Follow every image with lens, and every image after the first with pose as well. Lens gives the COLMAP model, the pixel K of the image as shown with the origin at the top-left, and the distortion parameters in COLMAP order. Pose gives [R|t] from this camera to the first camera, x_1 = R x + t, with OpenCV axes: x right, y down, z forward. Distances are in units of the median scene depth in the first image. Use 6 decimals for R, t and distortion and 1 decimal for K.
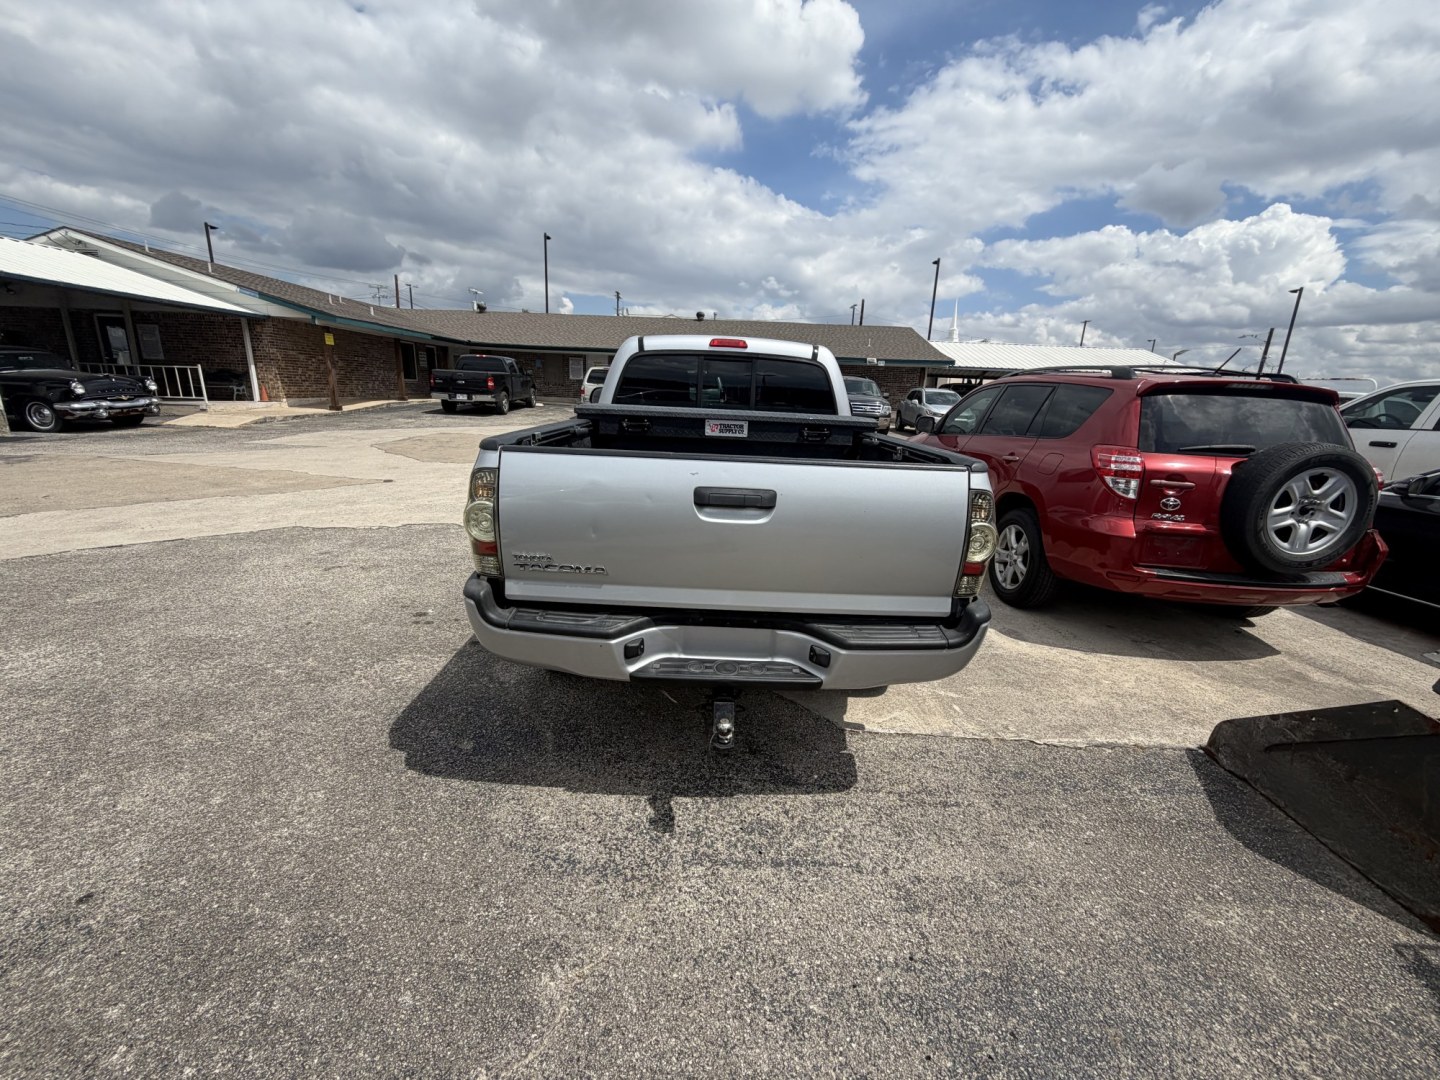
lens RADIAL K [[578.1, 0, 714.7], [0, 578.1, 530.6], [0, 0, 1]] dist [0.001883, -0.000940]
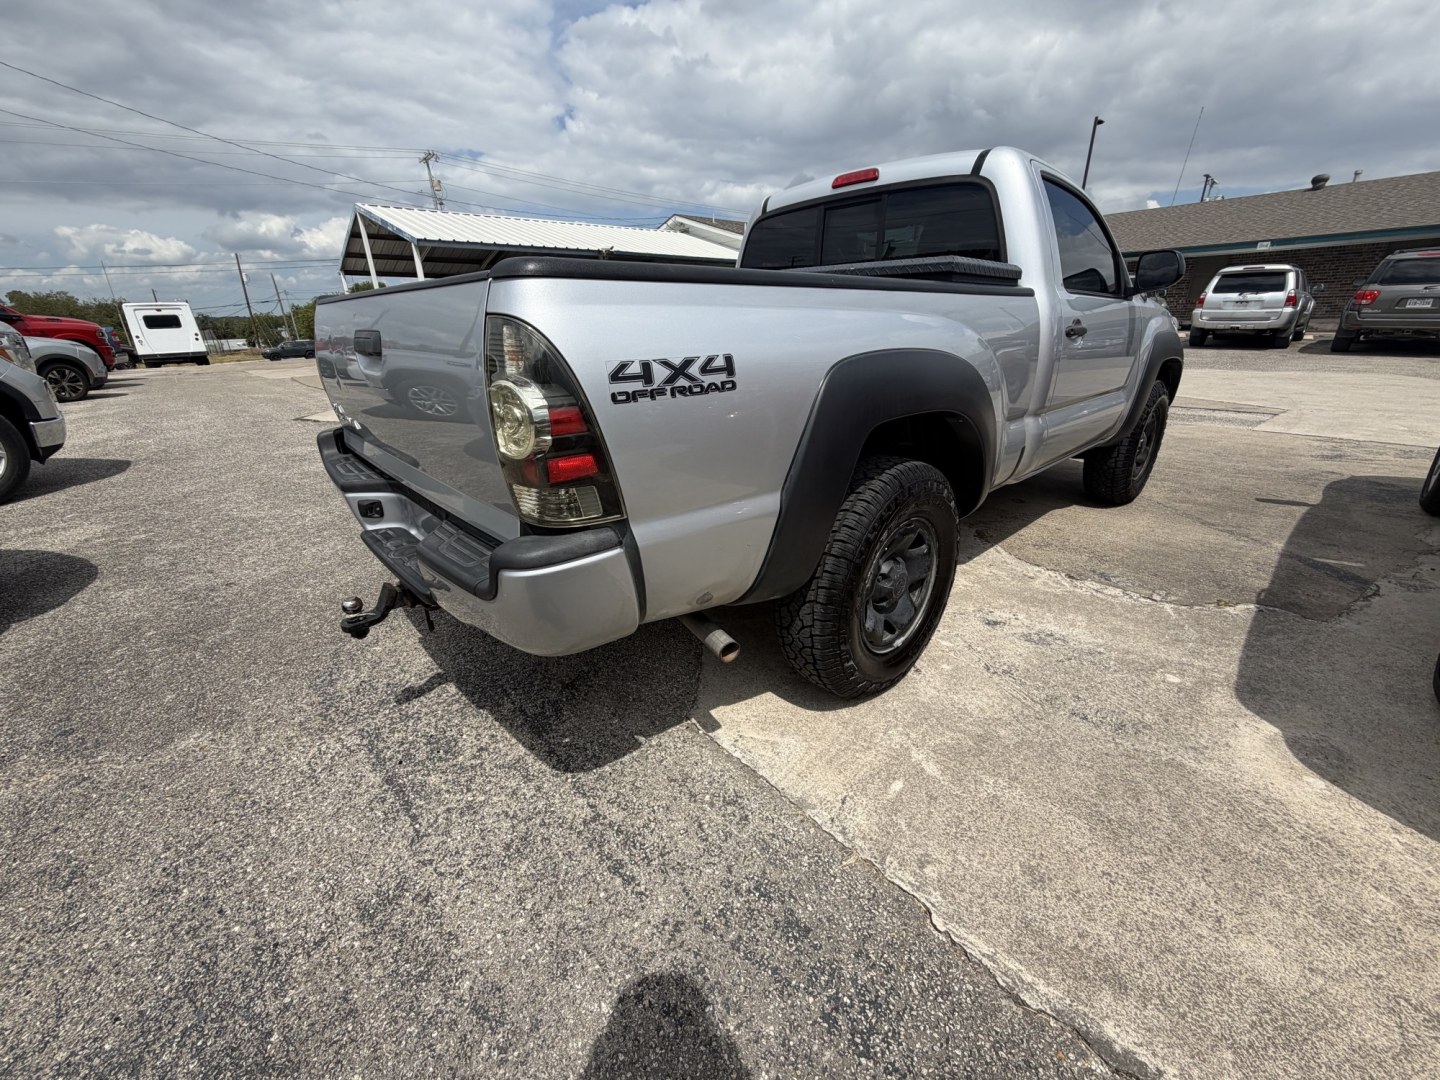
lens RADIAL K [[578.1, 0, 714.7], [0, 578.1, 535.2], [0, 0, 1]] dist [0.001883, -0.000940]
pose [[0.669550, 0.206899, -0.713369, 0.709163], [-0.129416, 0.978226, 0.162249, 0.010216], [0.731405, -0.016313, 0.681748, 0.560324]]
